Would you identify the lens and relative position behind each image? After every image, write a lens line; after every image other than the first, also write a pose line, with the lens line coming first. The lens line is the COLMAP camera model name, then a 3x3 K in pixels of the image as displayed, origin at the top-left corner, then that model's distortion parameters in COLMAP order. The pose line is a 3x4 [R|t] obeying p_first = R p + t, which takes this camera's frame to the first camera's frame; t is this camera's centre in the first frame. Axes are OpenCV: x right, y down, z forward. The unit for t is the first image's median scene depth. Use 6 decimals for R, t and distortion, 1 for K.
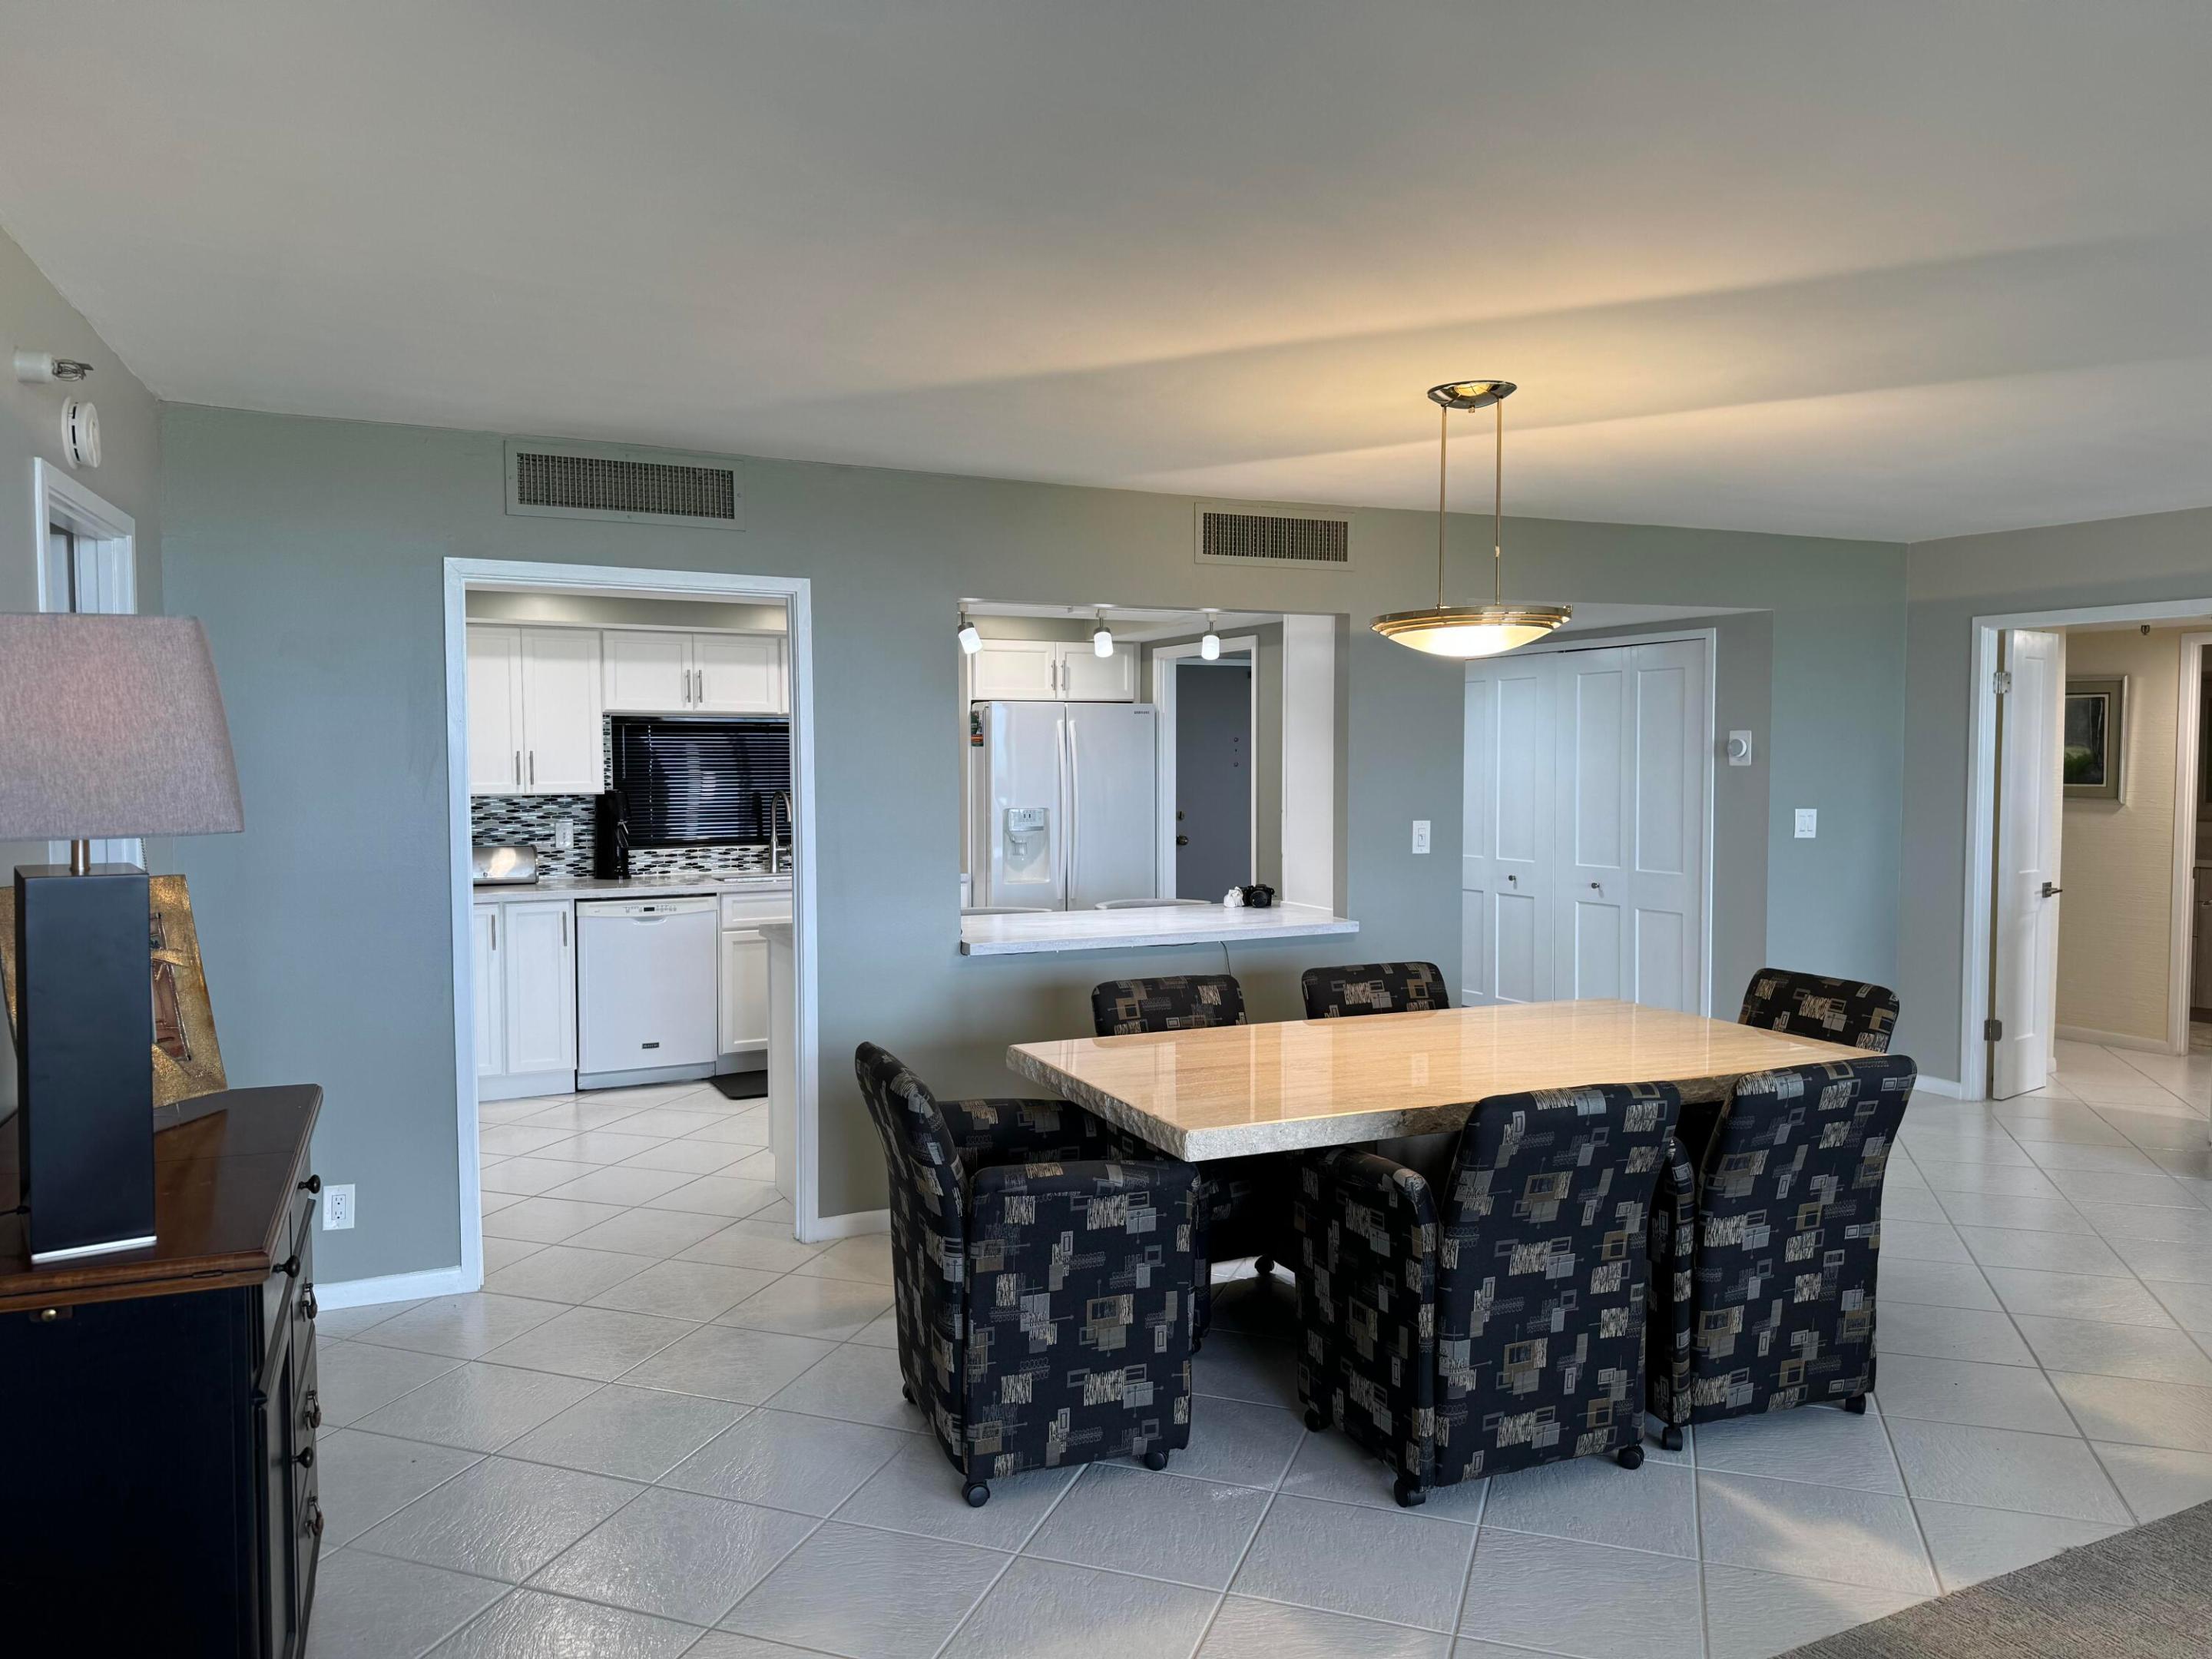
lens RADIAL K [[1550.4, 0, 1105.1], [0, 1550.4, 830.2], [0, 0, 1]] dist [0.078531, -0.094634]
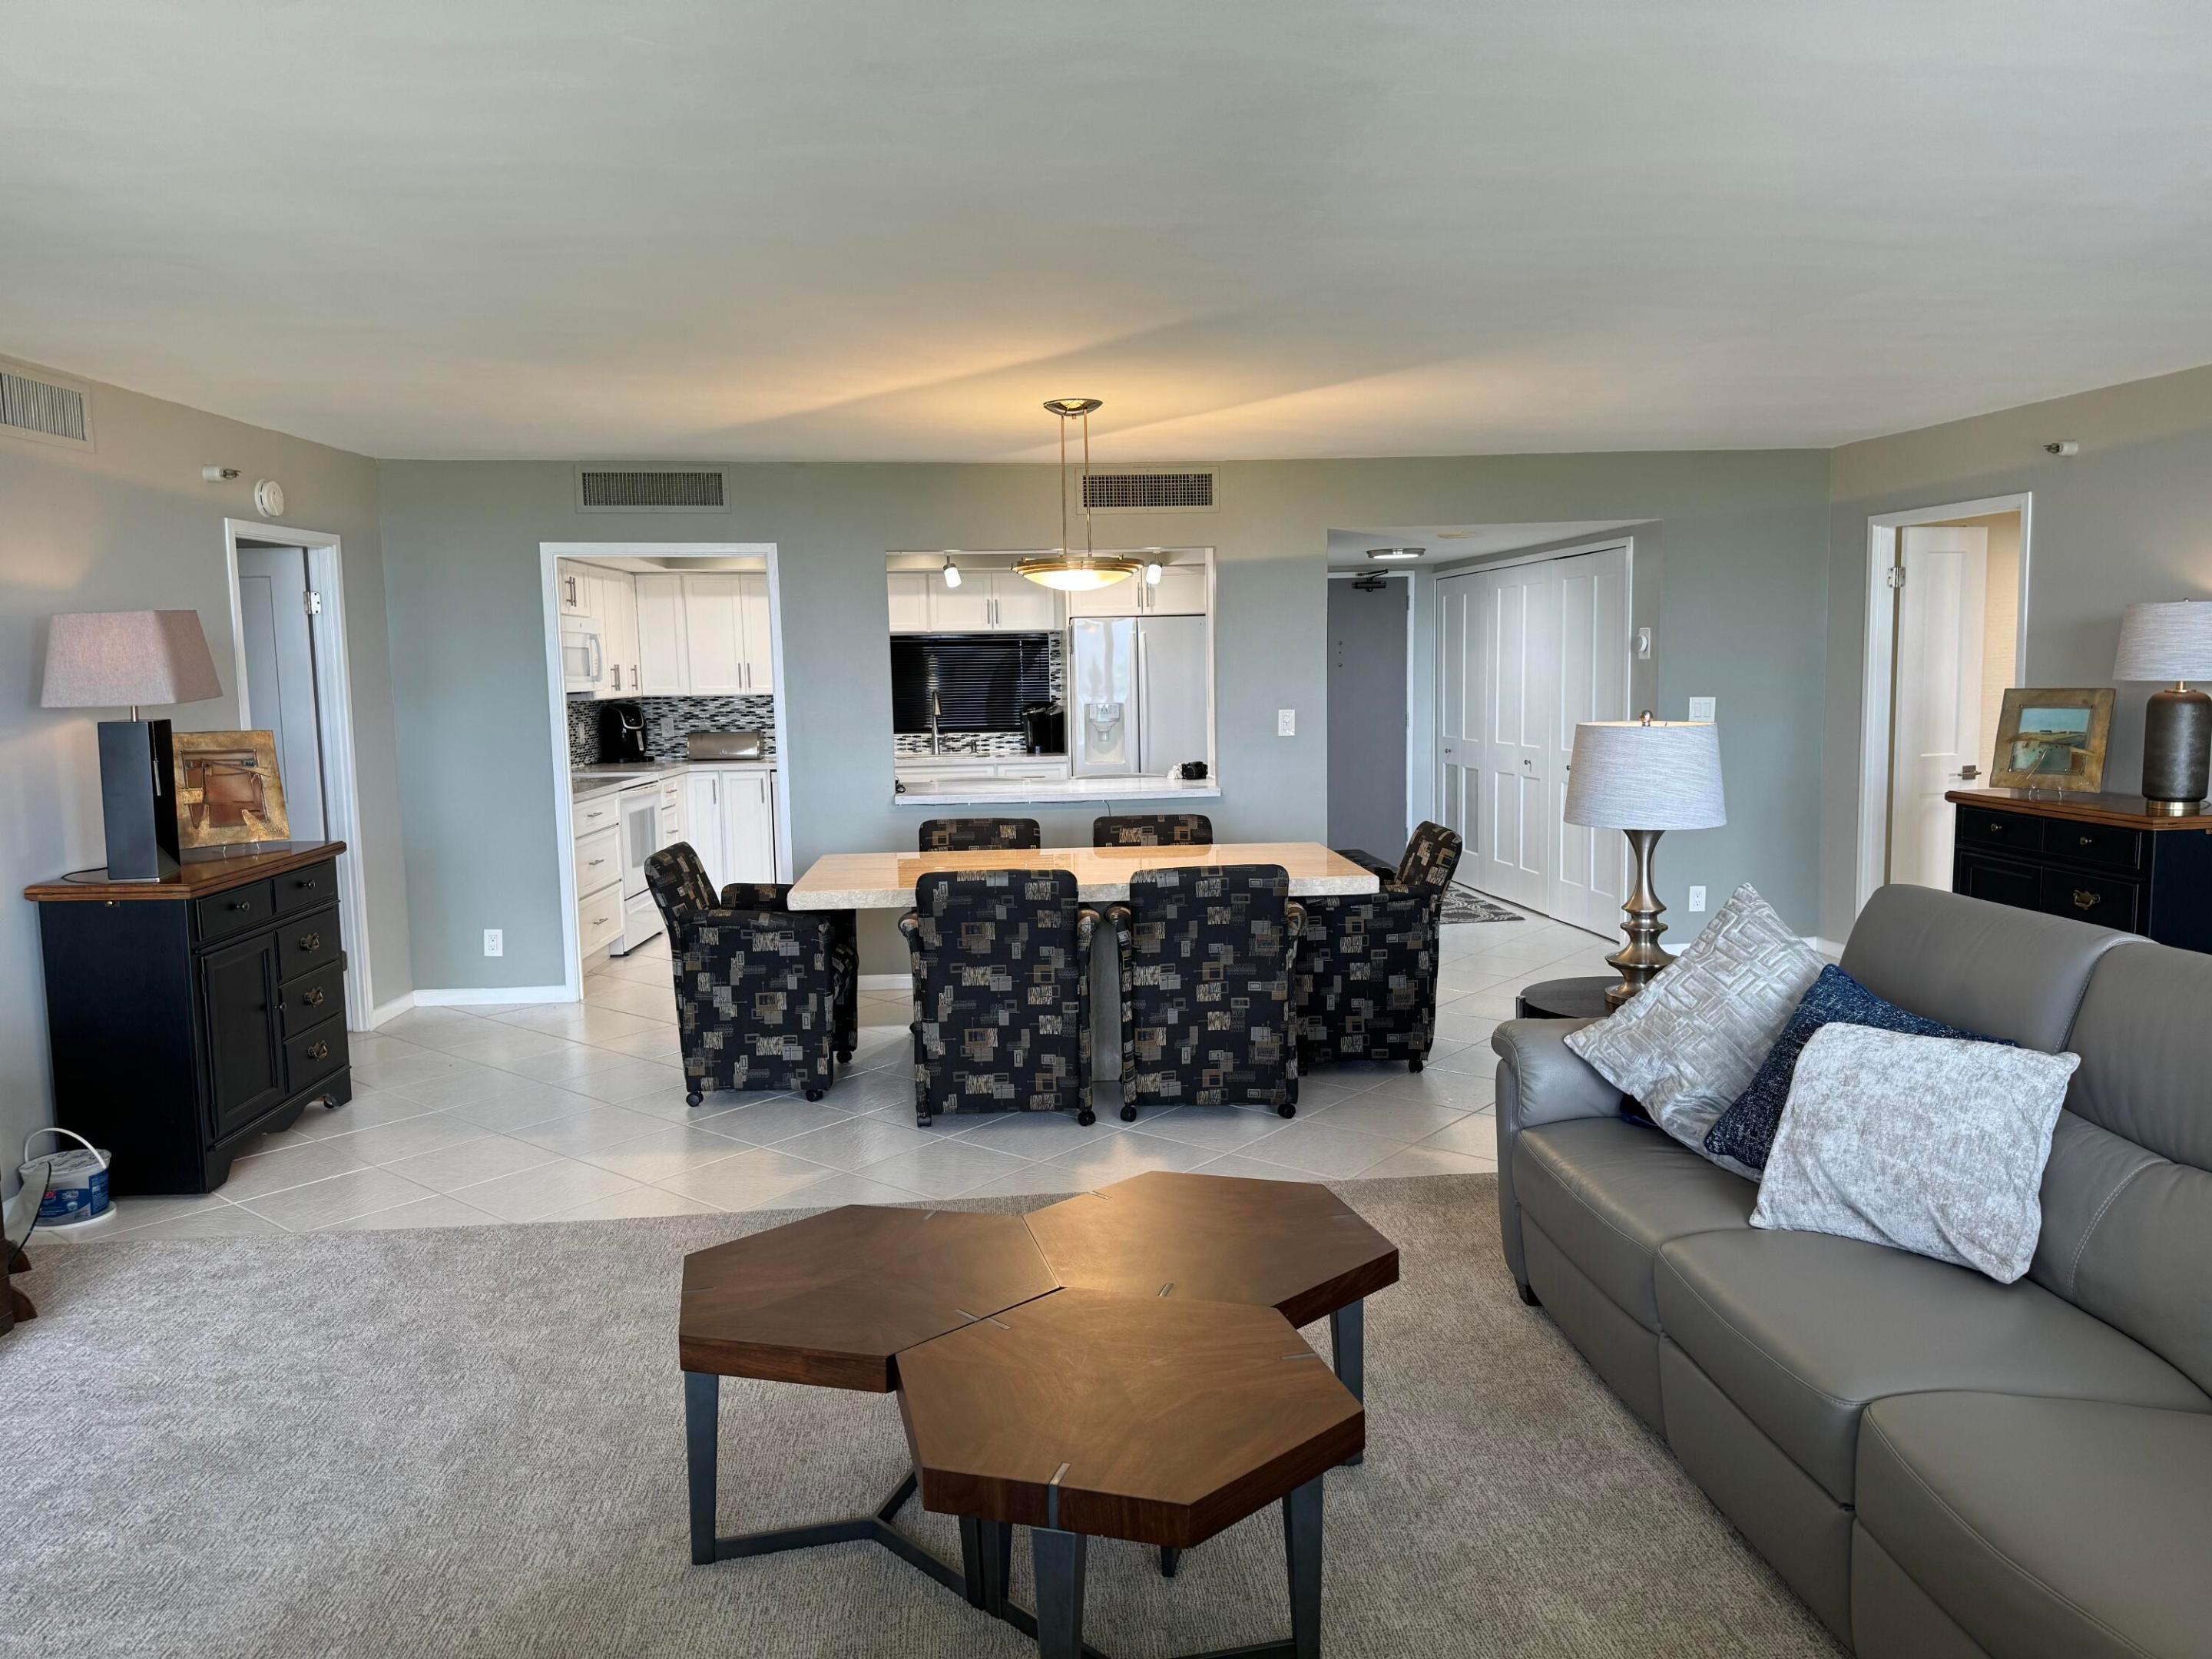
lens RADIAL K [[1550.4, 0, 1115.3], [0, 1550.4, 832.4], [0, 0, 1]] dist [0.078531, -0.094634]
pose [[0.938096, 0.022817, -0.345624, 0.658823], [-0.001092, 0.998018, 0.062922, 0.018353], [0.346375, -0.058650, 0.936261, -0.295489]]
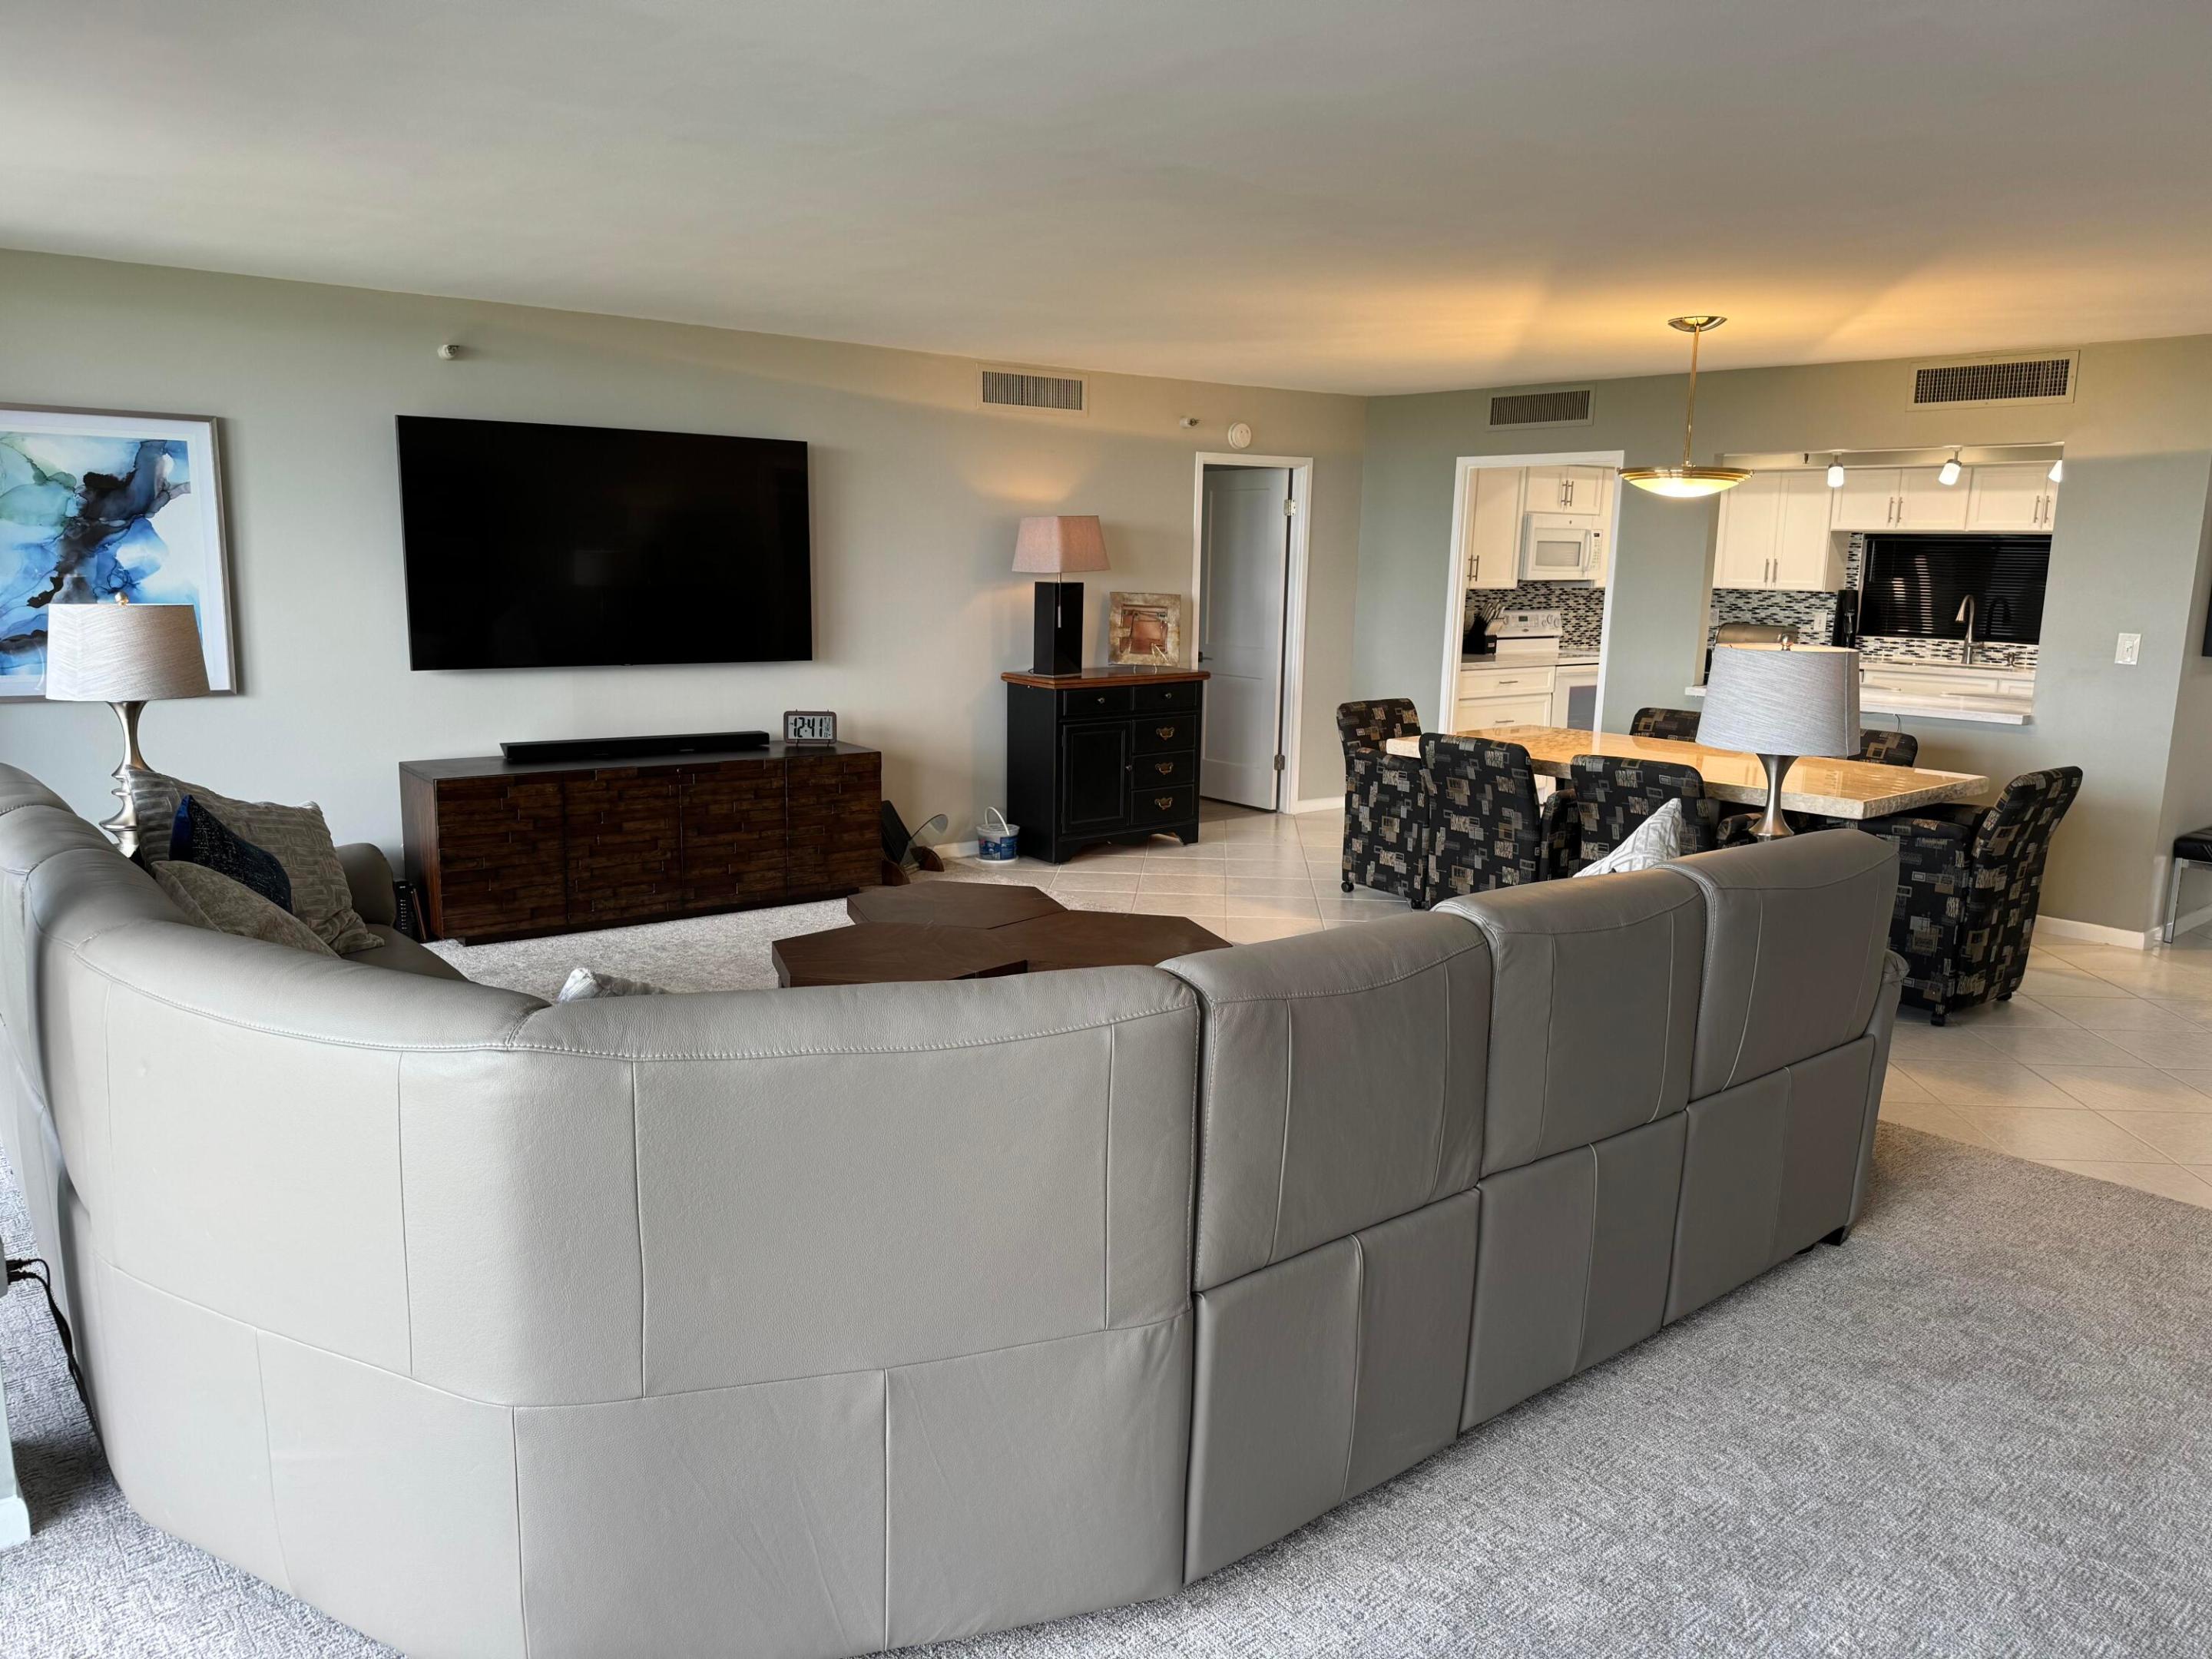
lens RADIAL K [[1550.4, 0, 1095.8], [0, 1550.4, 846.3], [0, 0, 1]] dist [0.078531, -0.094634]
pose [[0.256432, 0.188410, -0.948021, 1.390569], [-0.066369, 0.981935, 0.177197, -0.008850], [0.964281, 0.017480, 0.264304, 0.034247]]
